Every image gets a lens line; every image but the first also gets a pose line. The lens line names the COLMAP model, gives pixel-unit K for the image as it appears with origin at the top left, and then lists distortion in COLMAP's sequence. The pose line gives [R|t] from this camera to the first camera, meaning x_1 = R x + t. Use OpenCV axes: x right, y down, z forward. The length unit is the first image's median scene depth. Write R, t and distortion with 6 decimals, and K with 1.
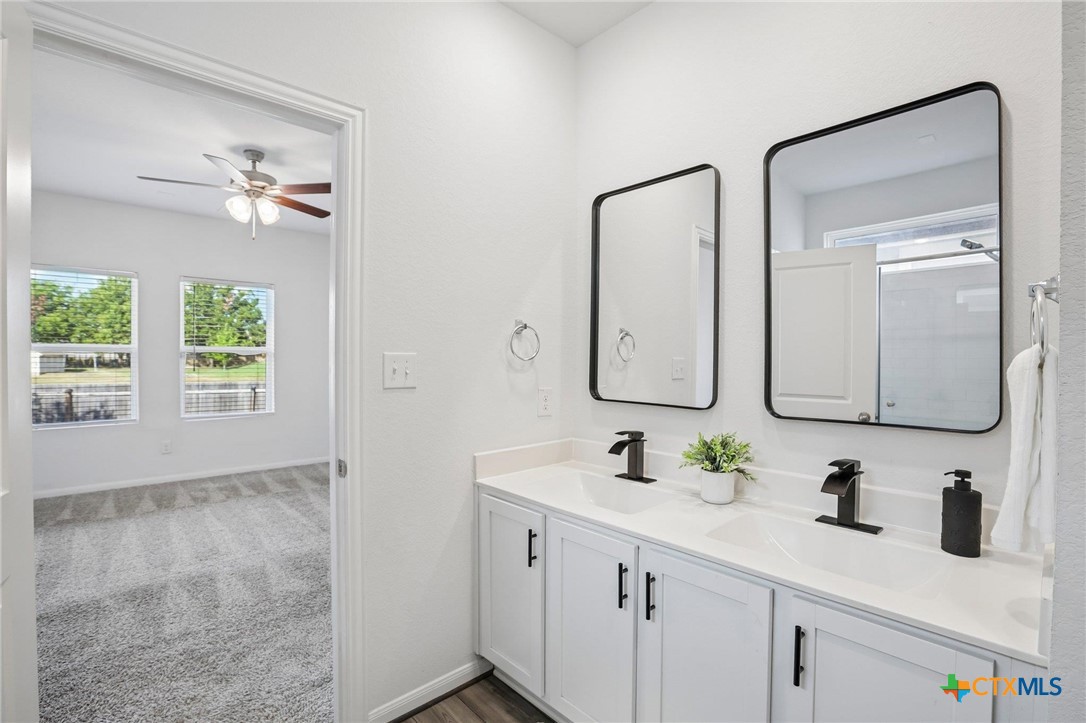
lens RADIAL K [[493.7, 0, 548.3], [0, 493.7, 365.9], [0, 0, 1]] dist [-0.044078, 0.007020]
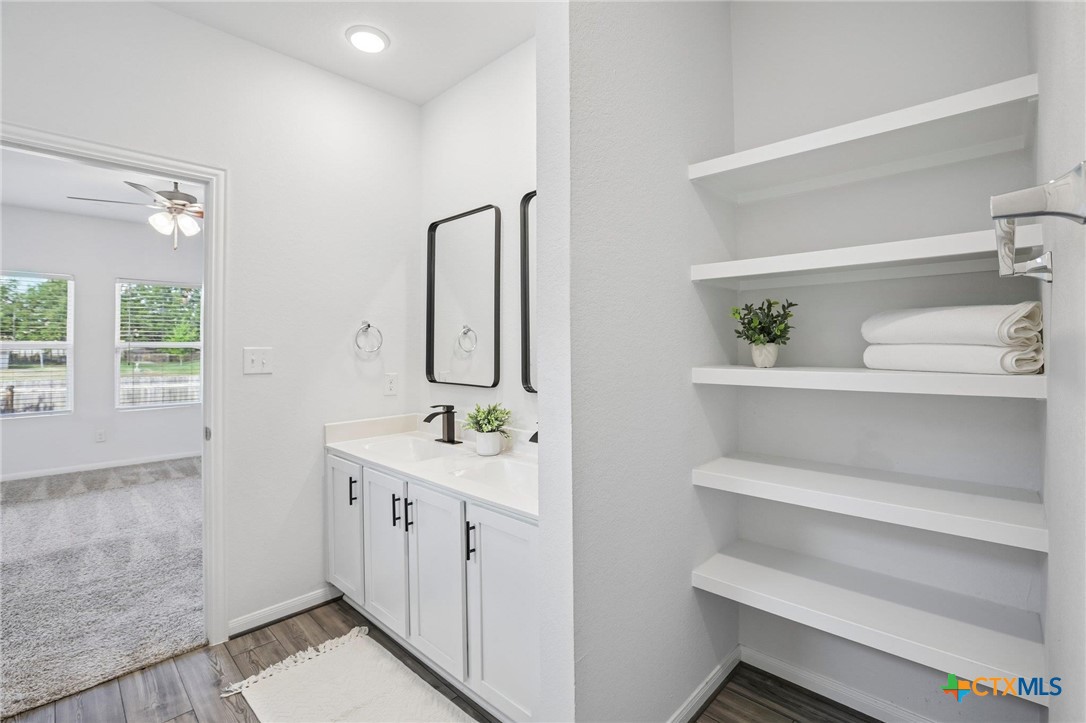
lens RADIAL K [[493.7, 0, 556.0], [0, 493.7, 342.6], [0, 0, 1]] dist [-0.044078, 0.007020]
pose [[0.997807, -0.010651, 0.065328, 0.336882], [0.012566, 0.999502, -0.028963, 0.006814], [-0.064987, 0.029720, 0.997443, -0.294325]]
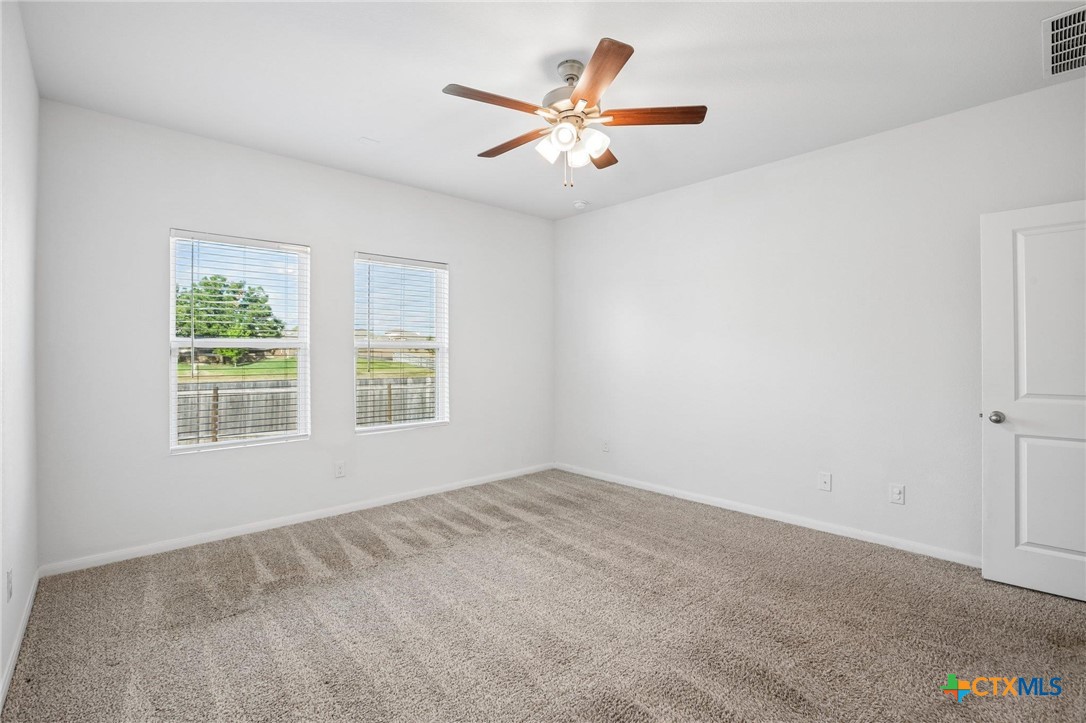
lens RADIAL K [[493.7, 0, 538.1], [0, 493.7, 352.6], [0, 0, 1]] dist [-0.044078, 0.007020]
pose [[0.999832, -0.008616, -0.016198, -0.397499], [0.008375, 0.999855, -0.014833, -0.005919], [0.016323, 0.014695, 0.999759, 0.176304]]
